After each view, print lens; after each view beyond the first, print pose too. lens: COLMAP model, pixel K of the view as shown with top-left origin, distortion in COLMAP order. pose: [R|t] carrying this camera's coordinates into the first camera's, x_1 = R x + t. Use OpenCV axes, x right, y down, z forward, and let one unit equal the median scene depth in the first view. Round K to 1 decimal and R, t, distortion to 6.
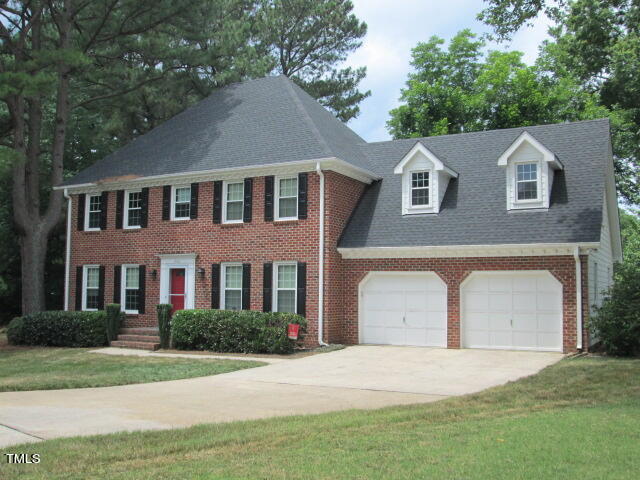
lens RADIAL K [[688.7, 0, 320.0], [0, 688.7, 240.0], [0, 0, 1]] dist [-0.087060, 0.000330]
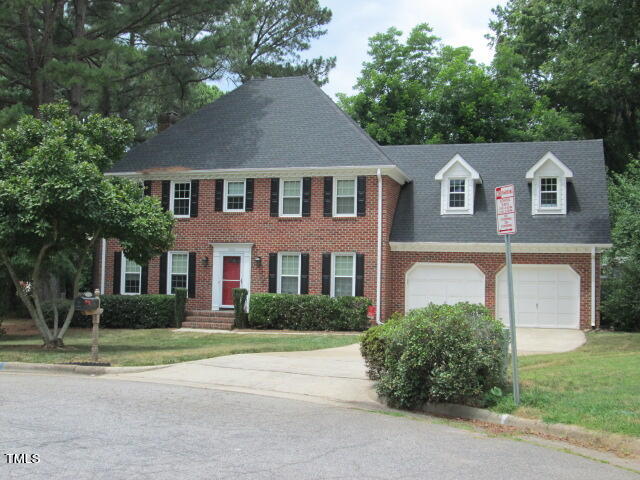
lens RADIAL K [[804.5, 0, 320.0], [0, 804.5, 240.0], [0, 0, 1]] dist [-0.083971, -0.007975]
pose [[0.977589, 0.021993, 0.209369, -0.349669], [-0.027963, 0.999281, 0.025599, -0.021522], [-0.208656, -0.030880, 0.977501, -0.286553]]
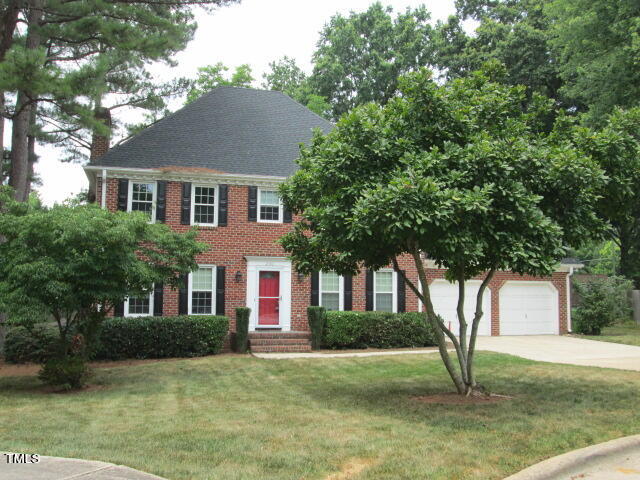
lens RADIAL K [[626.6, 0, 320.0], [0, 626.6, 240.0], [0, 0, 1]] dist [-0.064874, 0.002523]
pose [[0.701034, 0.069035, 0.709779, -0.831022], [-0.055104, 0.997571, -0.042601, 0.032262], [-0.710996, -0.009247, 0.703135, 0.317353]]
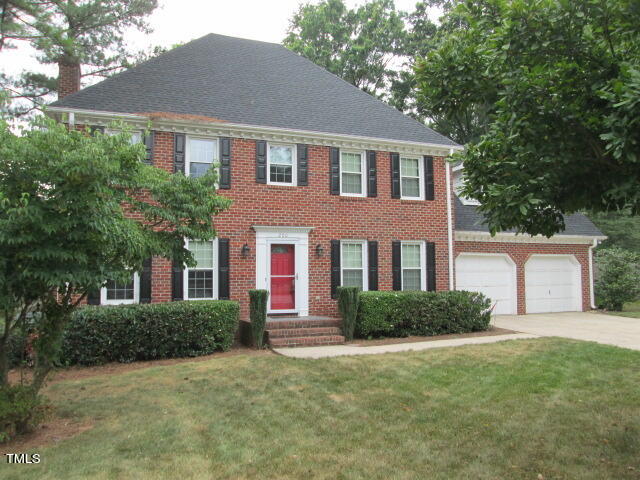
lens RADIAL K [[531.3, 0, 317.1], [0, 531.3, 239.7], [0, 0, 1]] dist [-0.036166, -0.004988]
pose [[0.633442, 0.044323, 0.772520, -0.692972], [-0.044995, 0.998779, -0.020410, 0.048971], [-0.772481, -0.021831, 0.634663, 0.583636]]
